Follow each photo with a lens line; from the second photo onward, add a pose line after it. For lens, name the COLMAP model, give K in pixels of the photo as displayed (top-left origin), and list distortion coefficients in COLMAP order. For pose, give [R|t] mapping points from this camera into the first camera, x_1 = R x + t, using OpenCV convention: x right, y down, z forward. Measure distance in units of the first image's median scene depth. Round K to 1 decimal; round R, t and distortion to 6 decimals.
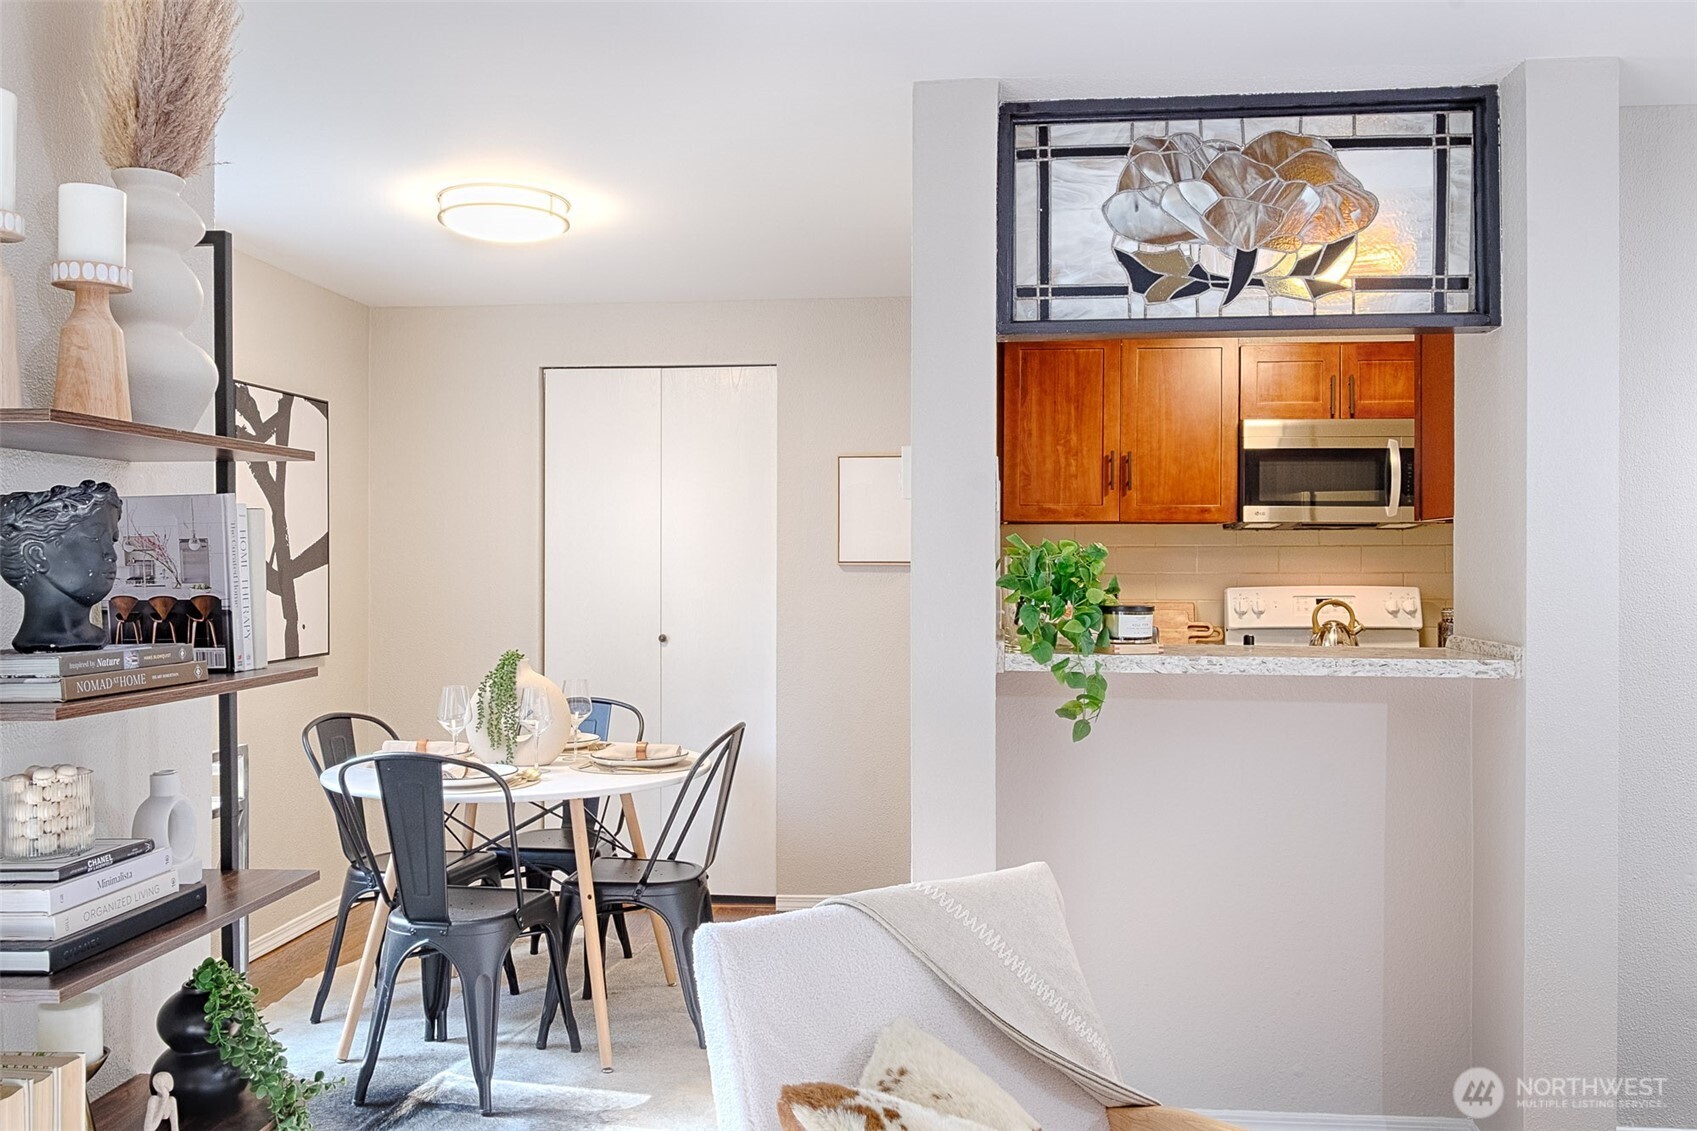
lens RADIAL K [[1267.5, 0, 856.9], [0, 1267.5, 554.2], [0, 0, 1]] dist [-0.010137, 0.007696]
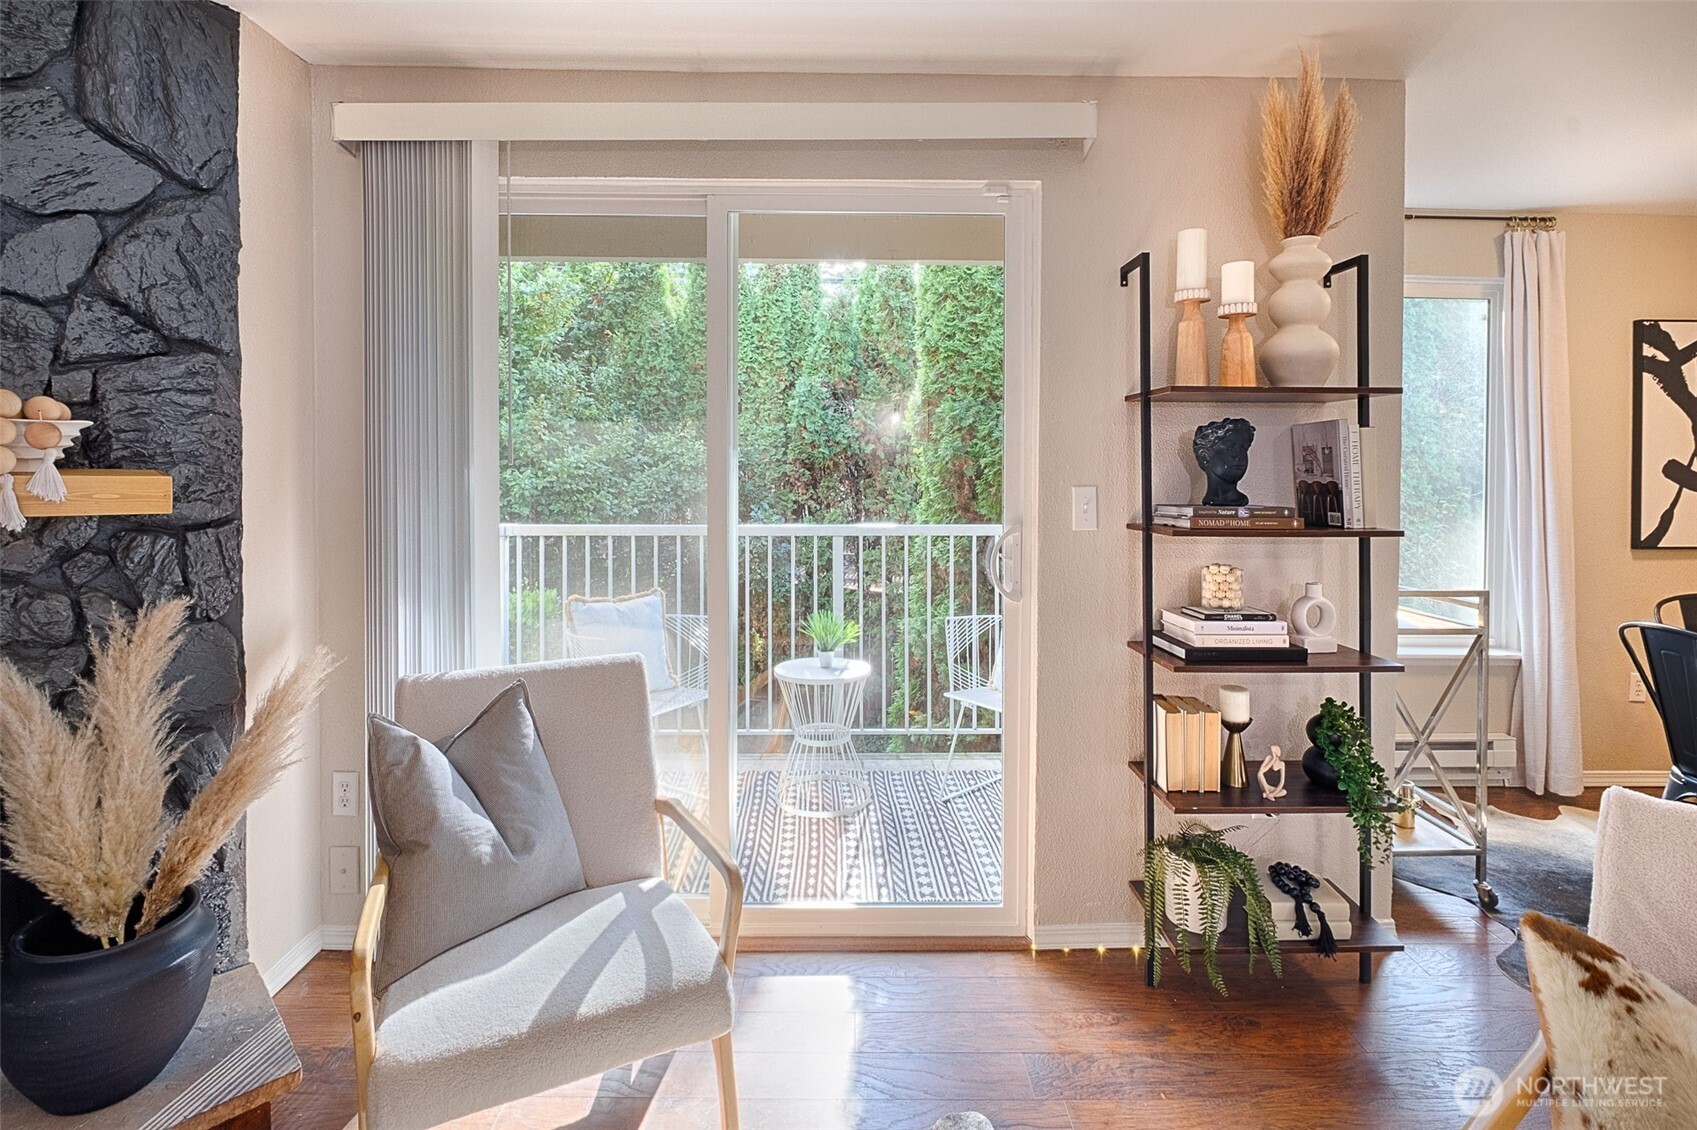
lens RADIAL K [[835.5, 0, 843.0], [0, 835.5, 475.5], [0, 0, 1]] dist [-0.010271, 0.000147]
pose [[0.111272, 0.015837, -0.993664, 0.354367], [0.001205, 0.999870, 0.016071, 0.004925], [0.993789, -0.002985, 0.111239, 0.166701]]
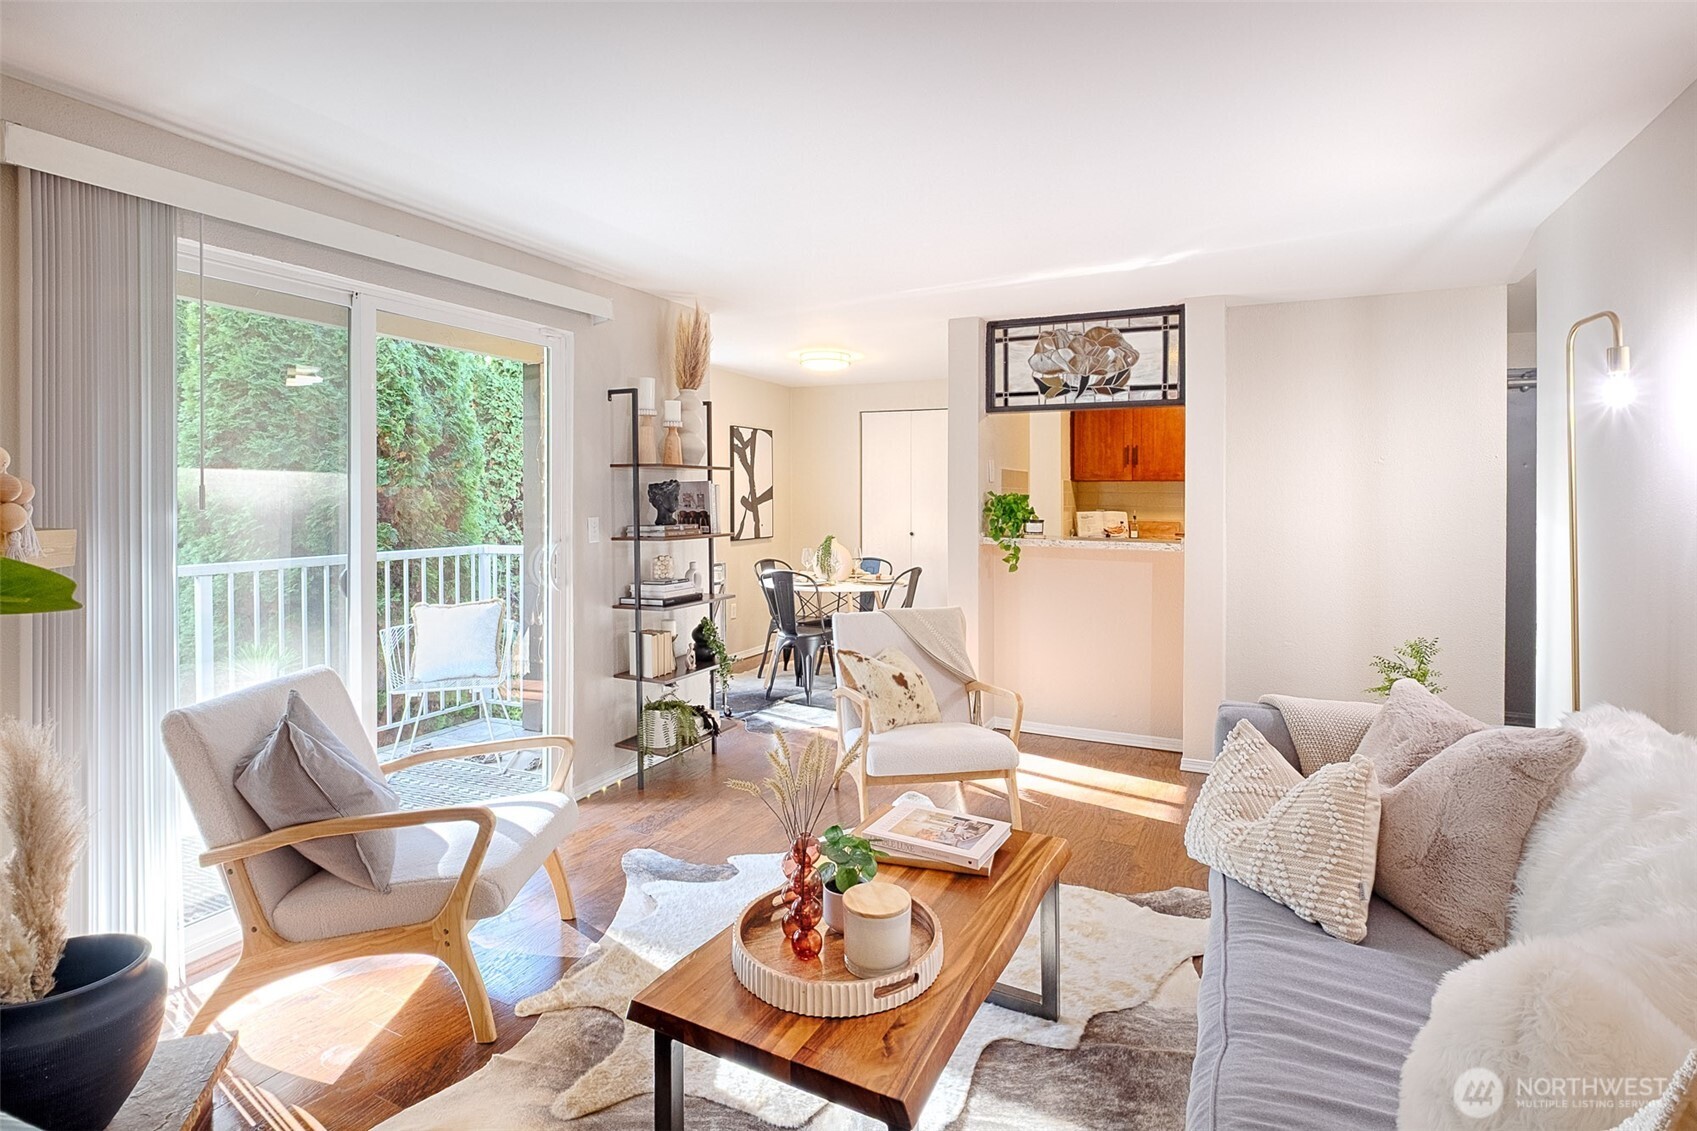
lens RADIAL K [[836.2, 0, 861.7], [0, 836.2, 505.3], [0, 0, 1]] dist [0.015640, 0.000035]
pose [[0.937444, 0.010036, -0.347991, 0.470378], [-0.003408, 0.999801, 0.019656, -0.019492], [0.348119, -0.017240, 0.937292, -0.678546]]
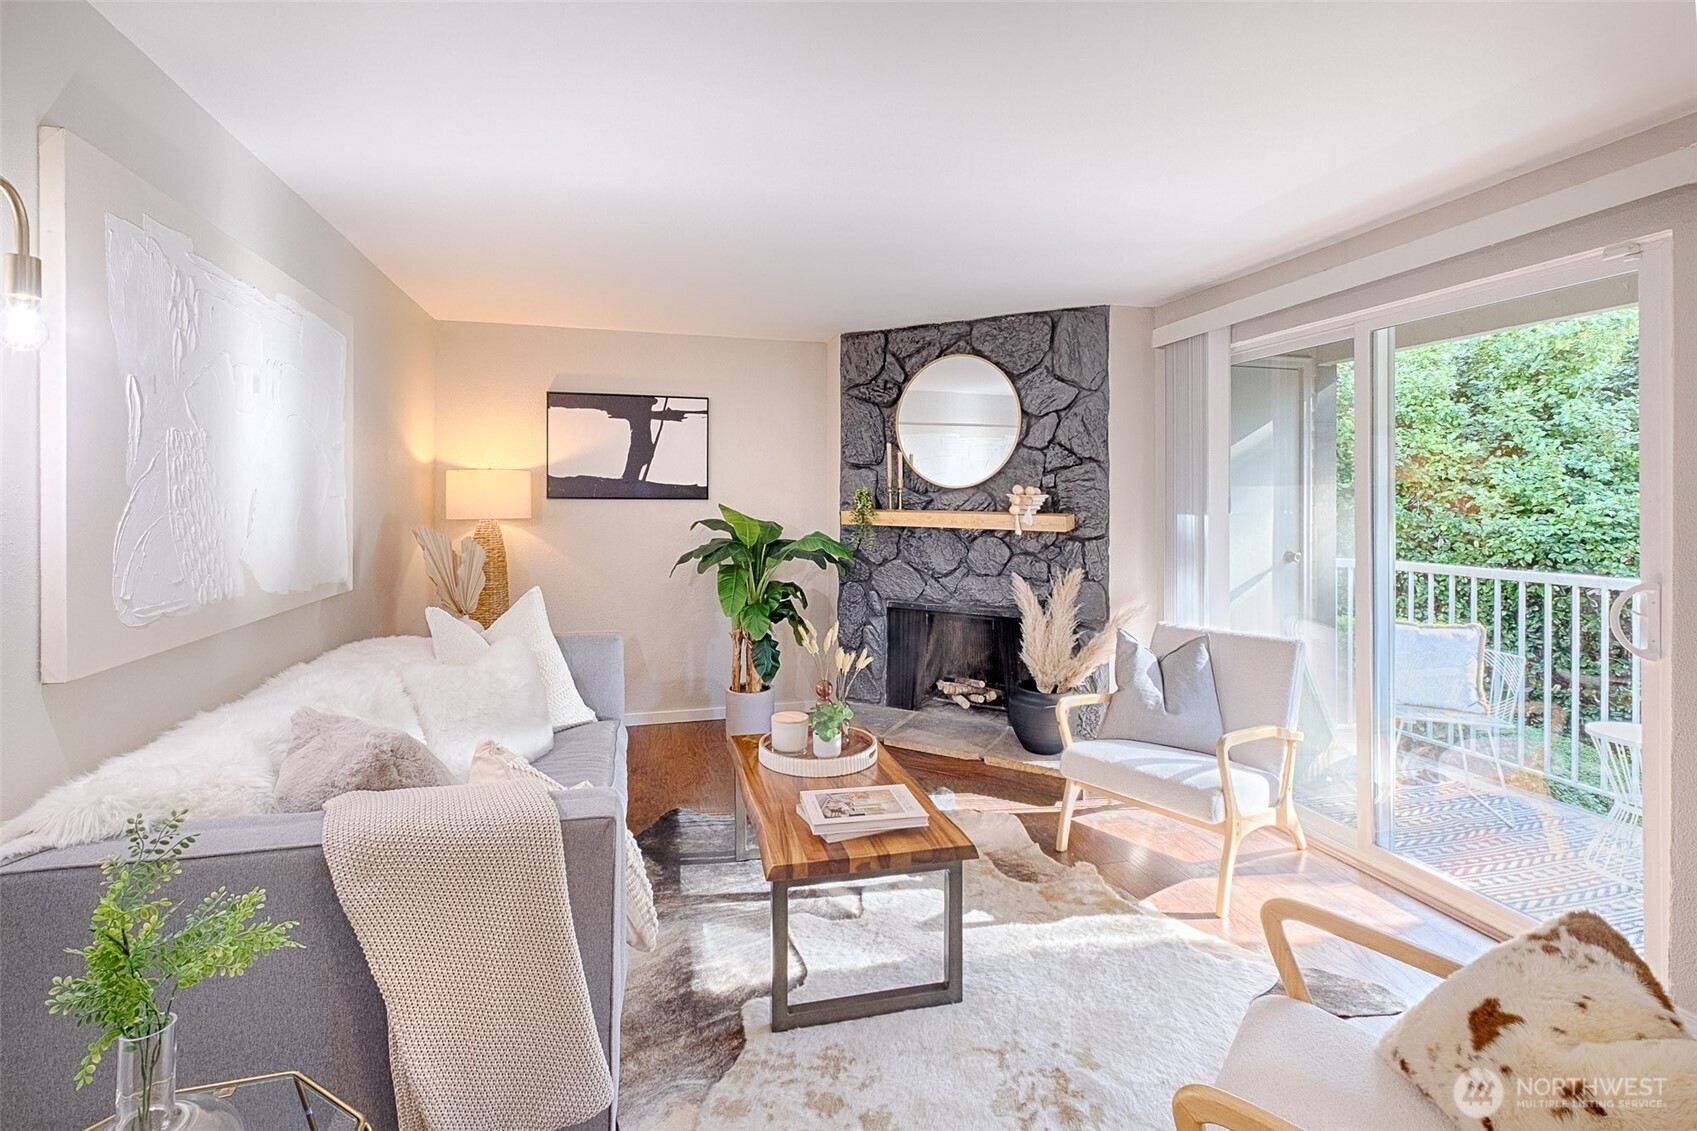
lens RADIAL K [[769.0, 0, 843.1], [0, 769.0, 502.9], [0, 0, 1]] dist [-0.016949, 0.001093]
pose [[-0.939790, -0.003202, -0.341737, 0.562601], [-0.001598, 0.999986, -0.004973, -0.002951], [0.341749, -0.004127, -0.939782, 0.977627]]
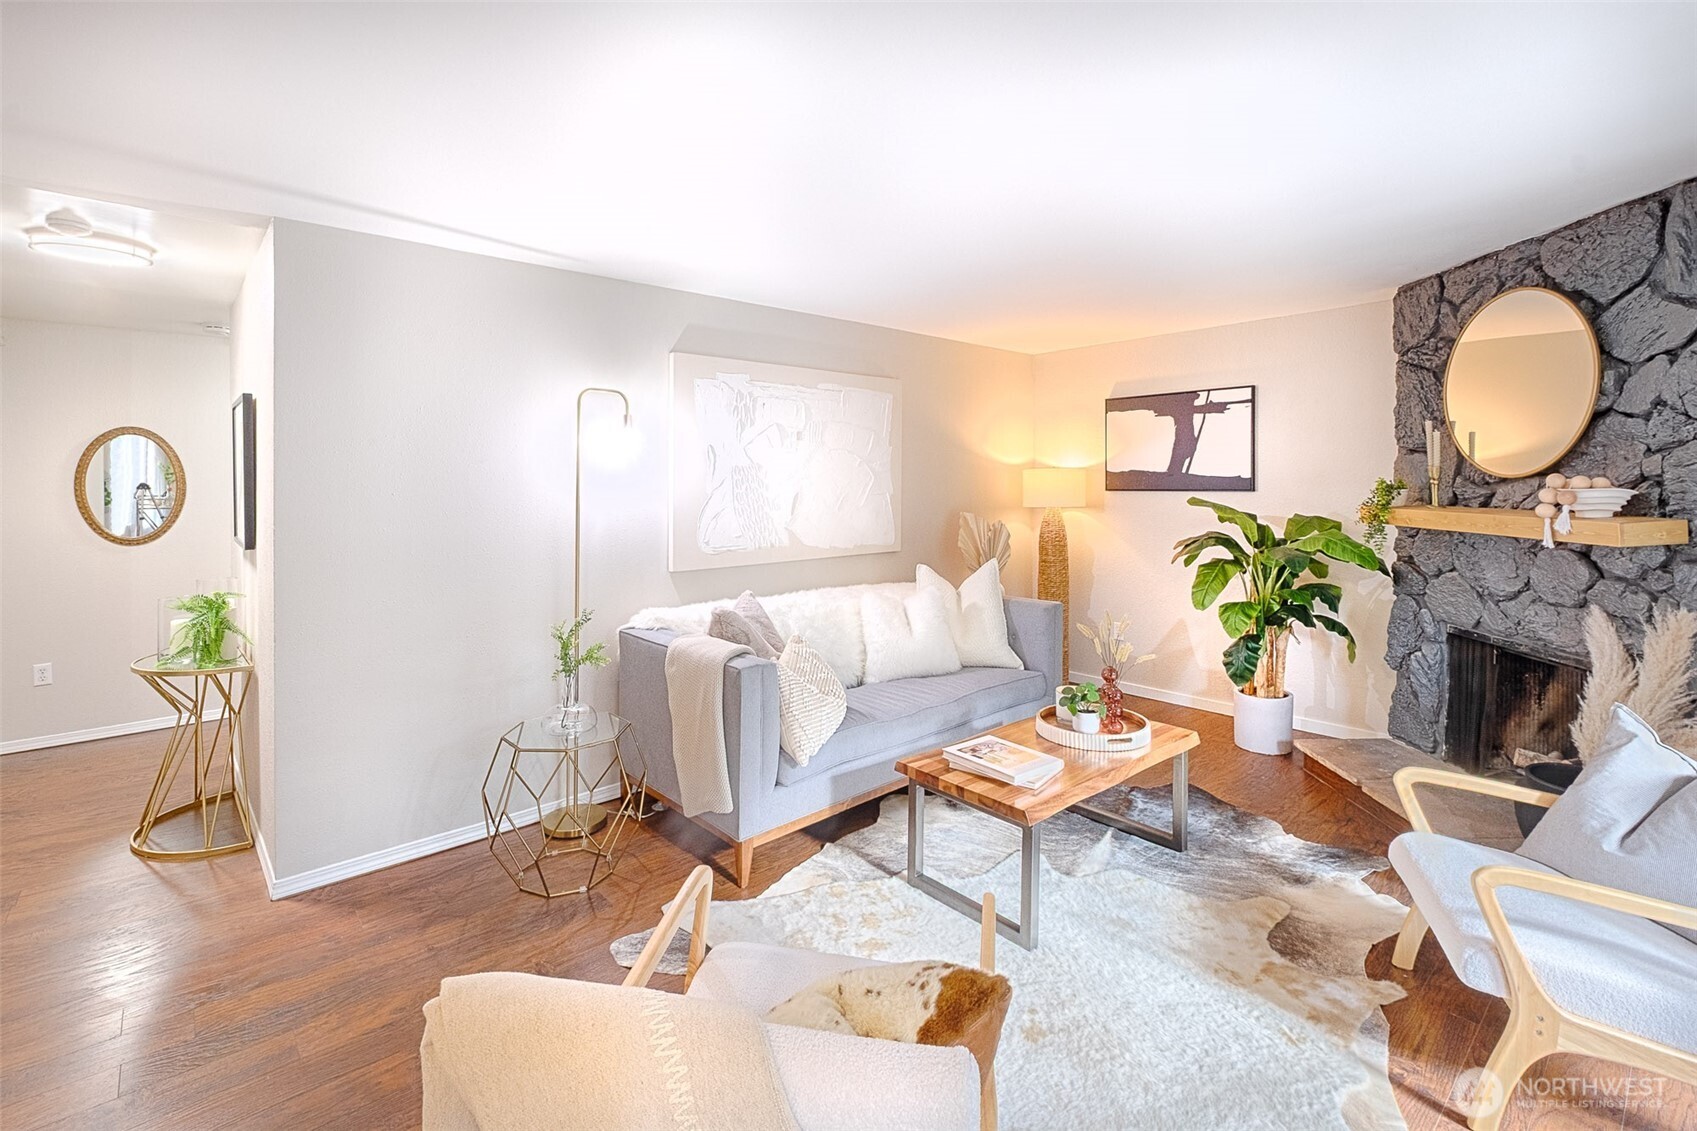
lens RADIAL K [[769.0, 0, 843.0], [0, 769.0, 491.1], [0, 0, 1]] dist [-0.016949, 0.001093]
pose [[-0.713096, -0.002543, 0.701062, -0.326615], [0.001329, 0.999987, 0.004979, -0.030271], [-0.701065, 0.004482, -0.713083, 1.059293]]
